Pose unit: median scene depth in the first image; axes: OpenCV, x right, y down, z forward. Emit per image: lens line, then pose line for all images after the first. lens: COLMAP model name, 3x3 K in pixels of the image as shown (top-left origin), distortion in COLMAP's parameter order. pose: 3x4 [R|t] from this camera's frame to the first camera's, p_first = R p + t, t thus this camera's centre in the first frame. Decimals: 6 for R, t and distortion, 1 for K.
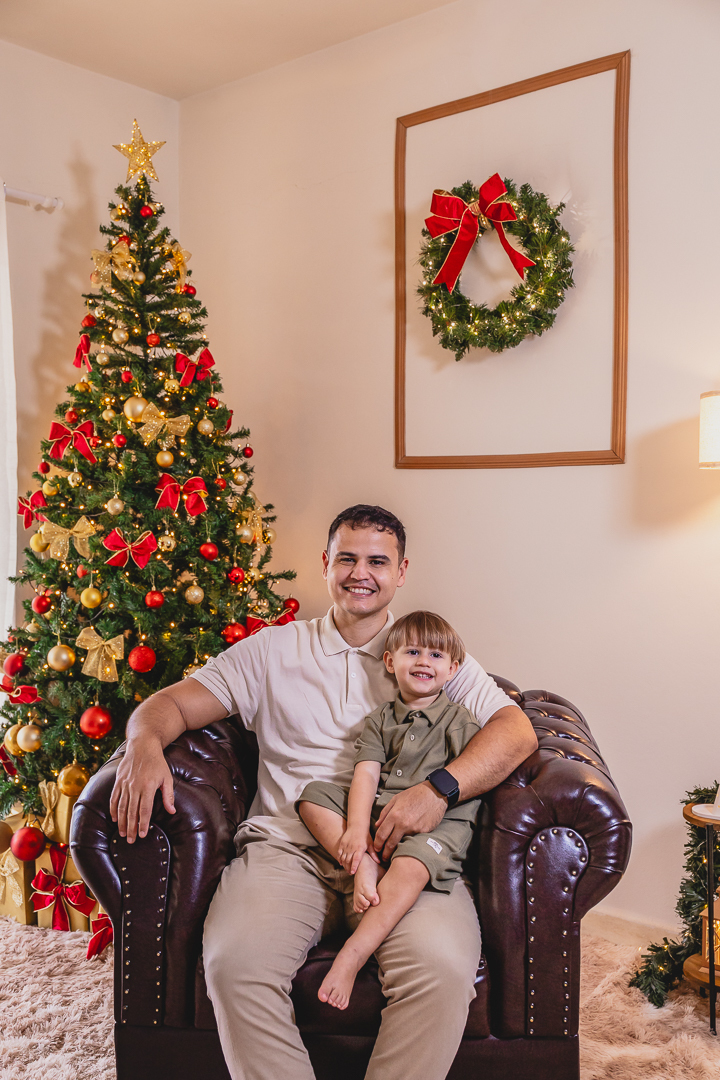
lens RADIAL K [[1132.5, 0, 362.6], [0, 1132.5, 542.4], [0, 0, 1]] dist [0.041723, -0.092729]
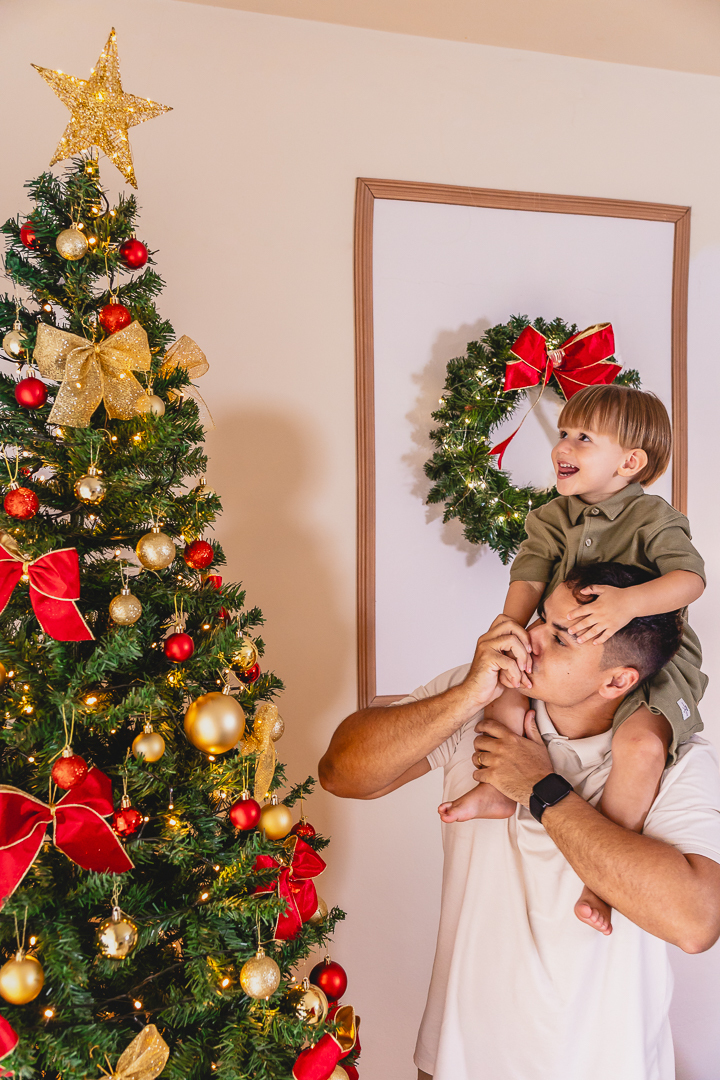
lens RADIAL K [[995.7, 0, 359.9], [0, 995.7, 555.9], [0, 0, 1]] dist [0.019228, 0.001185]
pose [[0.504201, -0.056977, 0.861705, -0.495023], [0.039896, 0.998293, 0.042664, -0.194926], [-0.862664, 0.012868, 0.505613, 0.761144]]
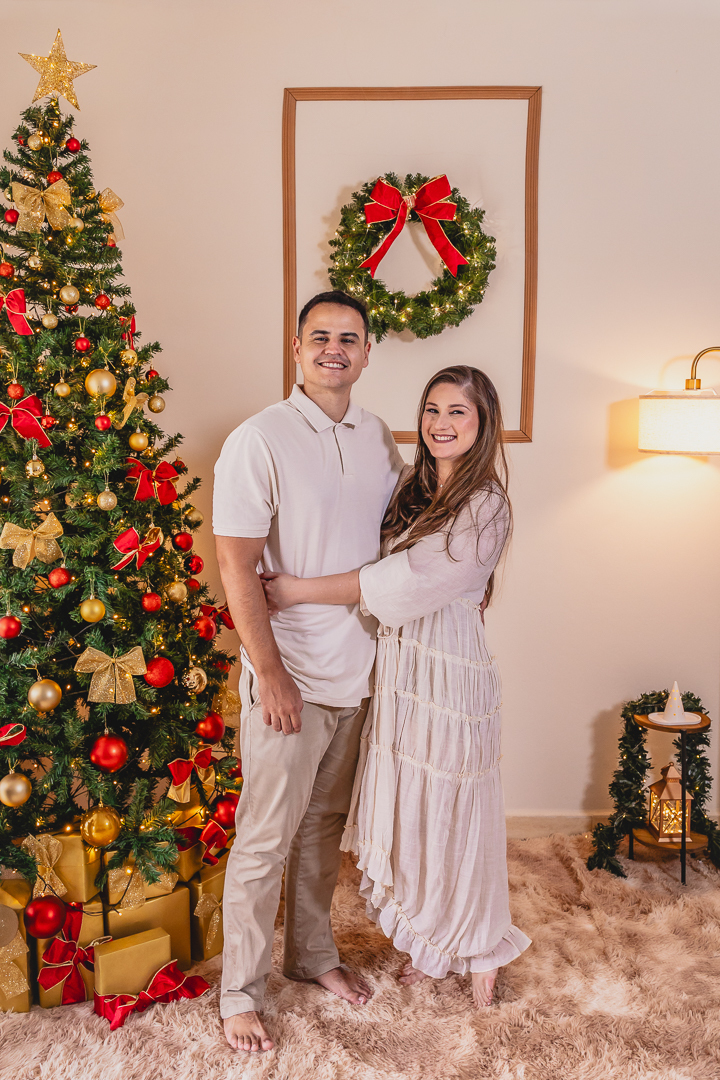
lens RADIAL K [[1027.1, 0, 339.5], [0, 1027.1, 516.5], [0, 0, 1]] dist [0.015854, -0.031768]
pose [[0.753197, -0.067554, 0.654317, -0.577326], [0.022092, 0.996749, 0.077477, -0.074035], [-0.657424, -0.043900, 0.752241, 0.296483]]
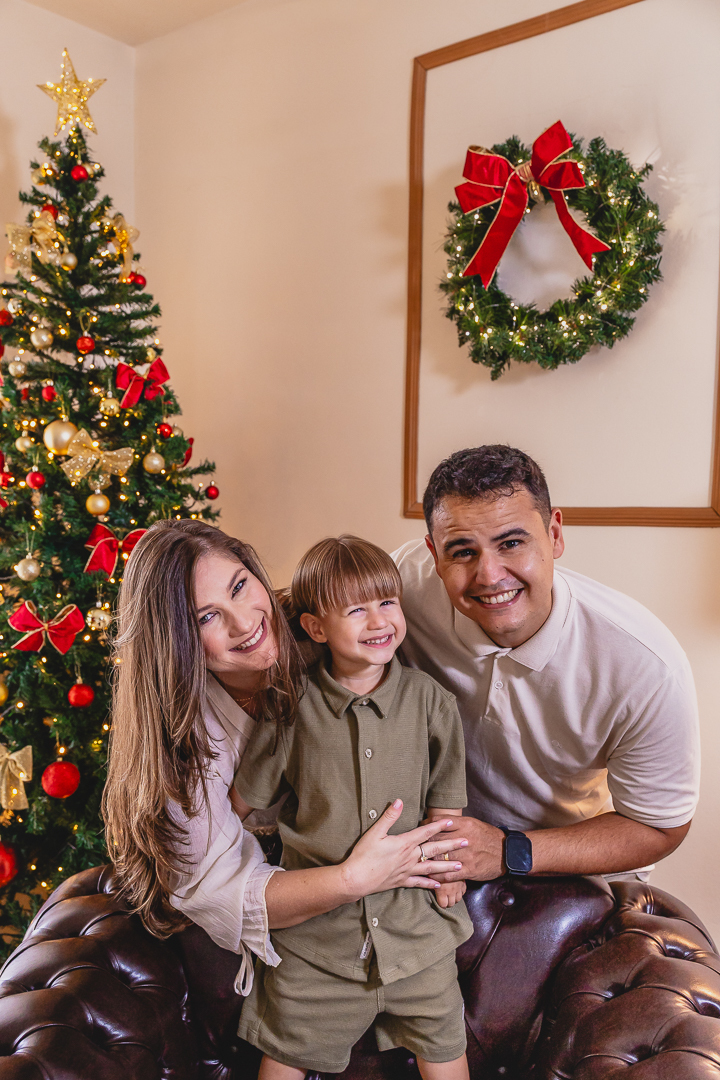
lens RADIAL K [[1068.1, 0, 342.5], [0, 1068.1, 561.5], [0, 0, 1]] dist [0.034513, -0.007456]
pose [[0.999816, 0.016631, 0.009581, -0.020160], [-0.016760, 0.999767, 0.013604, -0.048565], [-0.009353, -0.013762, 0.999862, 0.294568]]
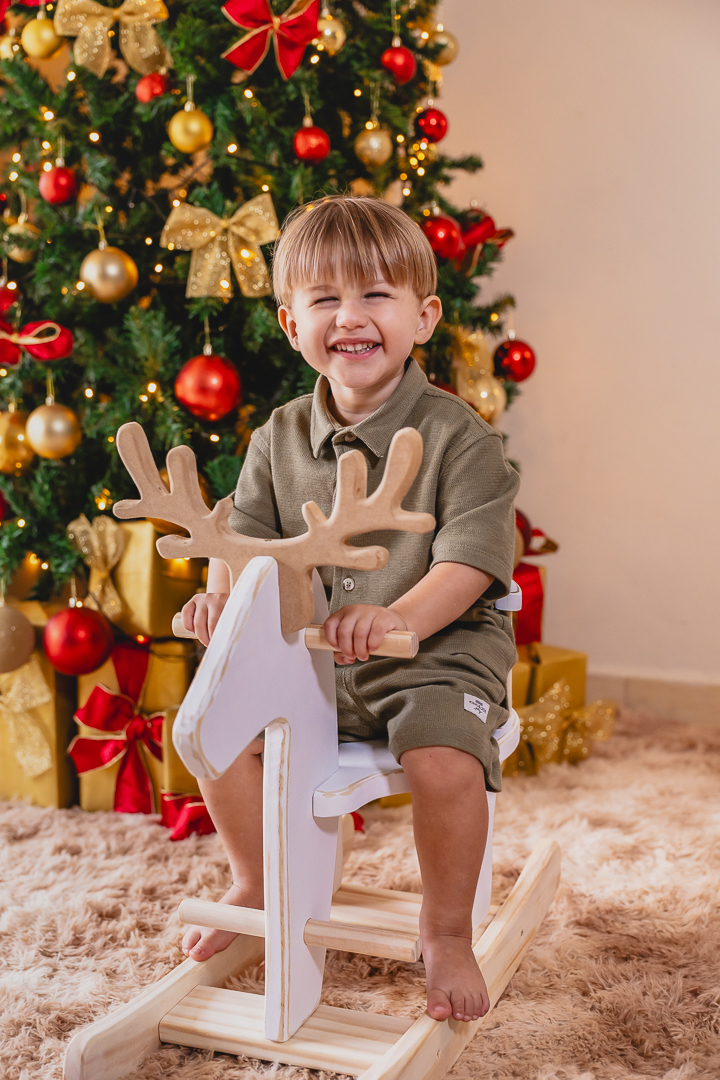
lens RADIAL K [[1518.1, 0, 361.0], [0, 1518.1, 548.9], [0, 0, 1]] dist [0.021598, -0.125862]
pose [[0.972147, -0.020344, 0.233488, -0.312374], [0.007722, 0.998465, 0.054845, 0.185313], [-0.234246, -0.051514, 0.970812, 0.333651]]
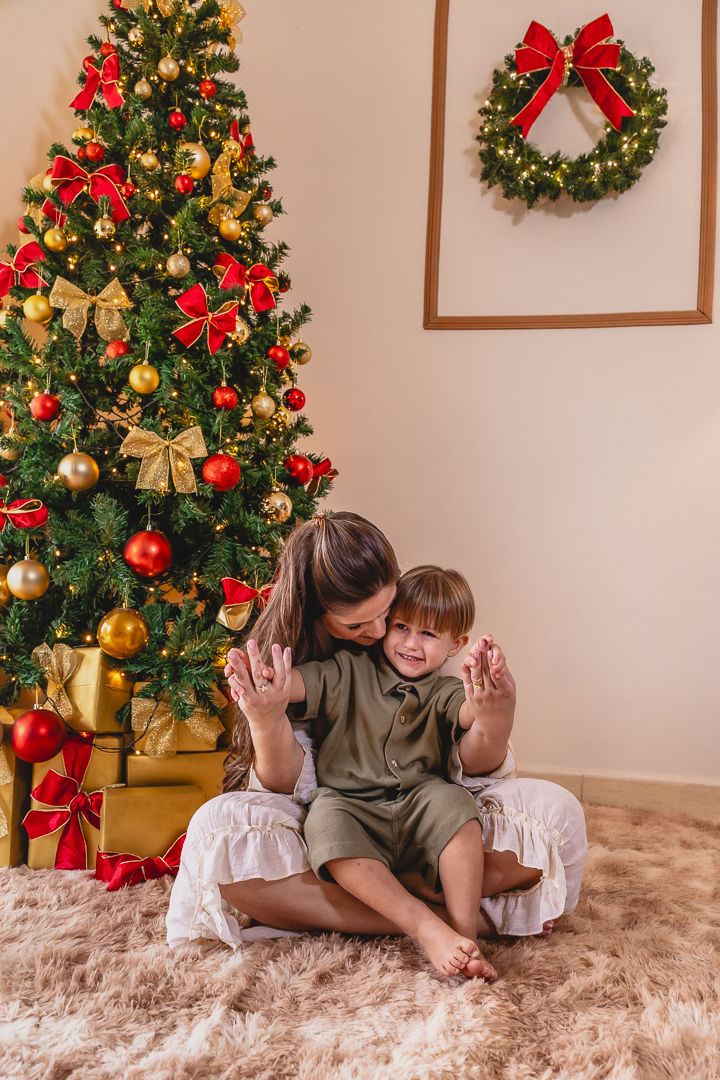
lens RADIAL K [[854.6, 0, 374.1], [0, 854.6, 557.3], [0, 0, 1]] dist [-0.000361, -0.014216]
pose [[0.873181, 0.067871, 0.482647, -0.351878], [-0.025719, 0.995294, -0.093430, 0.198030], [-0.486716, 0.069168, 0.870817, 0.461132]]
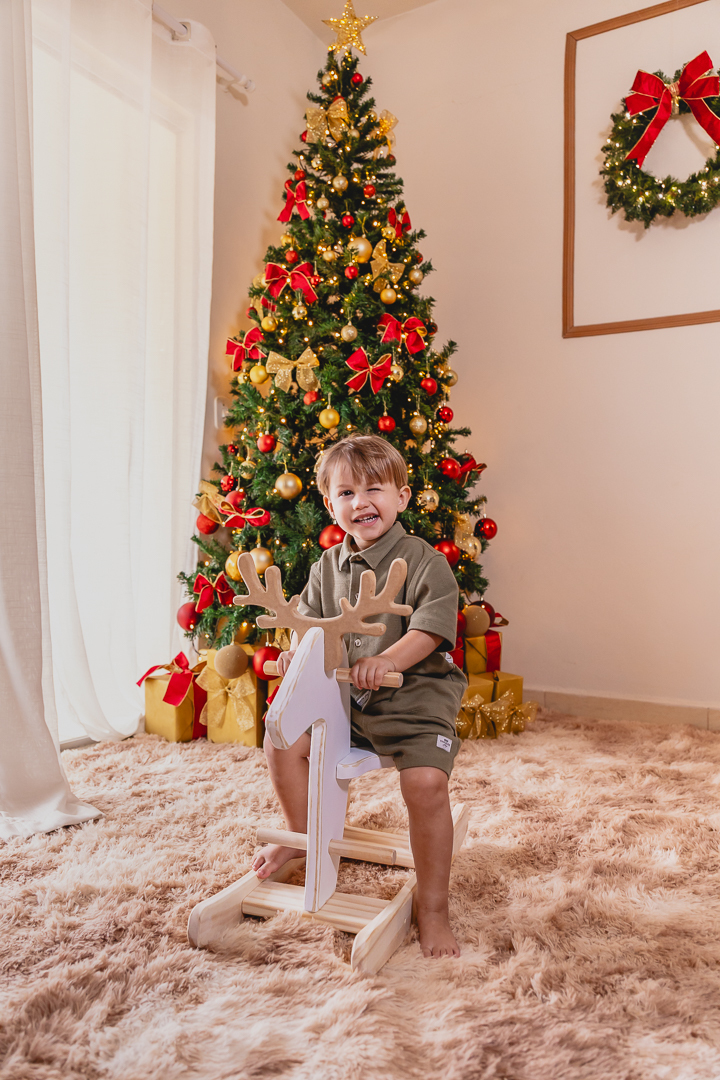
lens RADIAL K [[824.1, 0, 359.4], [0, 824.1, 539.1], [0, 0, 1]] dist [-0.000911, -0.008681]
pose [[0.984408, 0.015887, 0.175184, -0.328252], [-0.006747, 0.998591, -0.052644, 0.188347], [-0.175773, 0.050641, 0.983127, 0.268733]]
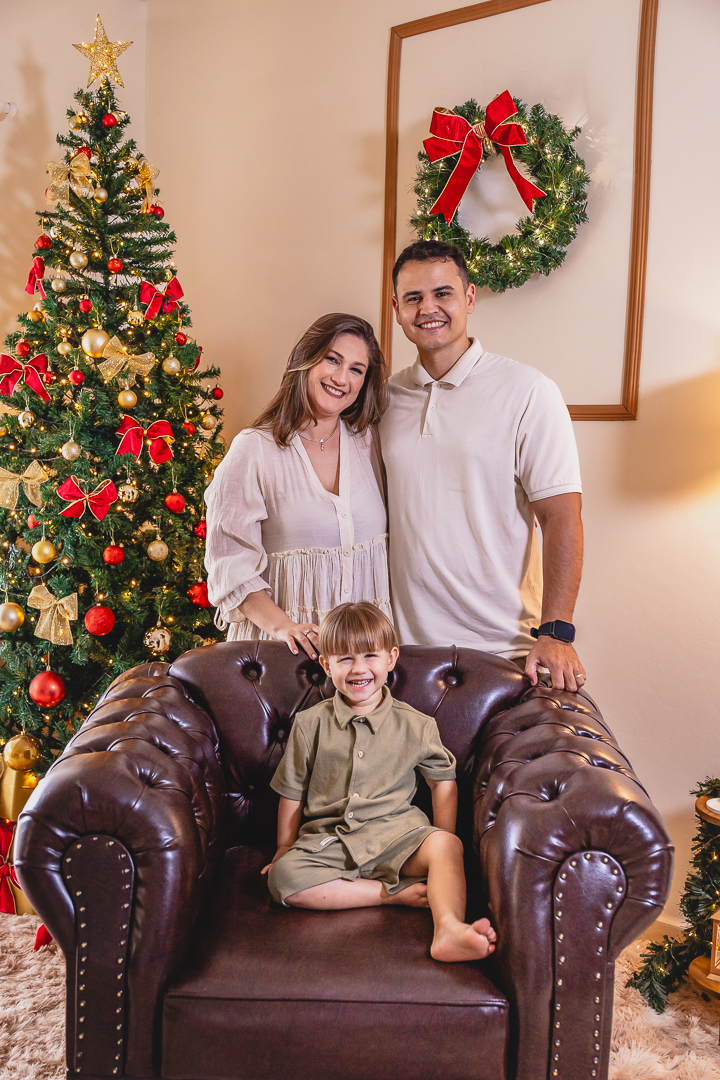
lens RADIAL K [[1097.0, 0, 360.1], [0, 1097.0, 538.1], [0, 0, 1]] dist [0.014046, -0.018472]
pose [[0.998615, 0.023475, 0.047075, -0.027858], [-0.025984, 0.998234, 0.053418, -0.014967], [-0.045737, -0.054568, 0.997462, 0.115126]]
